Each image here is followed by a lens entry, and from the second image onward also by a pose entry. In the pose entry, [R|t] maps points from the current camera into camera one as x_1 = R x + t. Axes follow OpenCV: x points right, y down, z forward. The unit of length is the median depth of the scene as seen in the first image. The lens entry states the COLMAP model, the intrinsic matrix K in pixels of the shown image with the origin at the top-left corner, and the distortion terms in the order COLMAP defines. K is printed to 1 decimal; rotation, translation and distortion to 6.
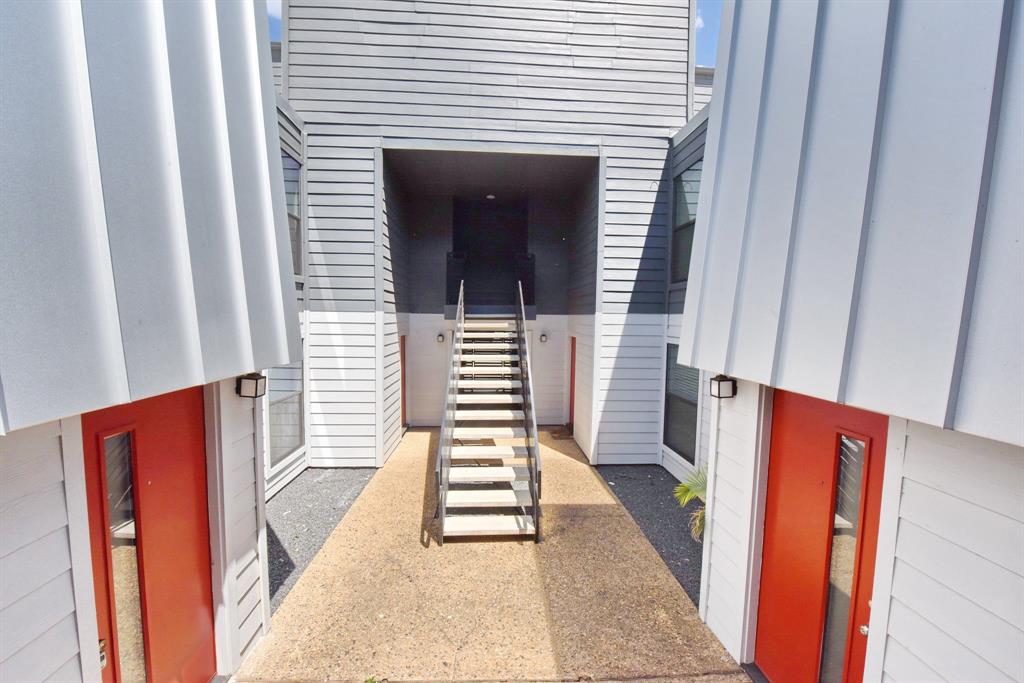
lens RADIAL K [[409.2, 0, 512.0], [0, 409.2, 341.5], [0, 0, 1]] dist [-0.002546, -0.000156]
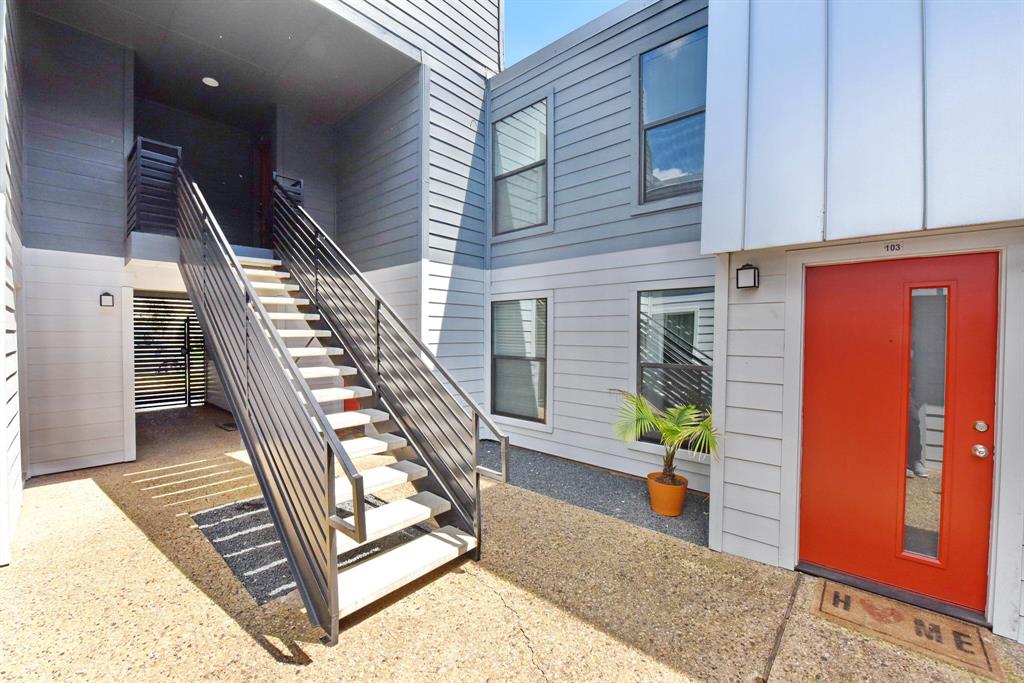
lens RADIAL K [[409.7, 0, 509.5], [0, 409.7, 338.1], [0, 0, 1]] dist [-0.003493, -0.000221]
pose [[0.715336, -0.023040, 0.698401, -0.238682], [0.048363, 0.998692, -0.016589, 0.106853], [-0.697105, 0.045643, 0.715515, 0.333444]]
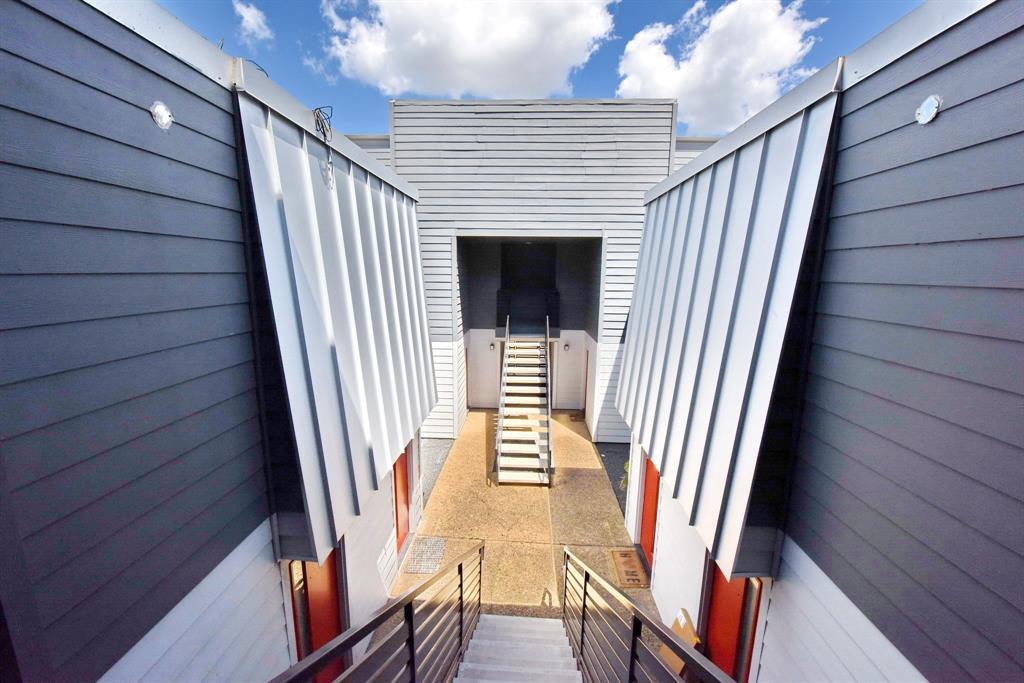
lens RADIAL K [[409.7, 0, 509.5], [0, 409.7, 338.1], [0, 0, 1]] dist [-0.003493, -0.000221]
pose [[0.994056, 0.013849, -0.107984, 0.048080], [-0.003224, 0.995186, 0.097950, -0.237742], [0.108821, -0.097019, 0.989316, -0.514729]]
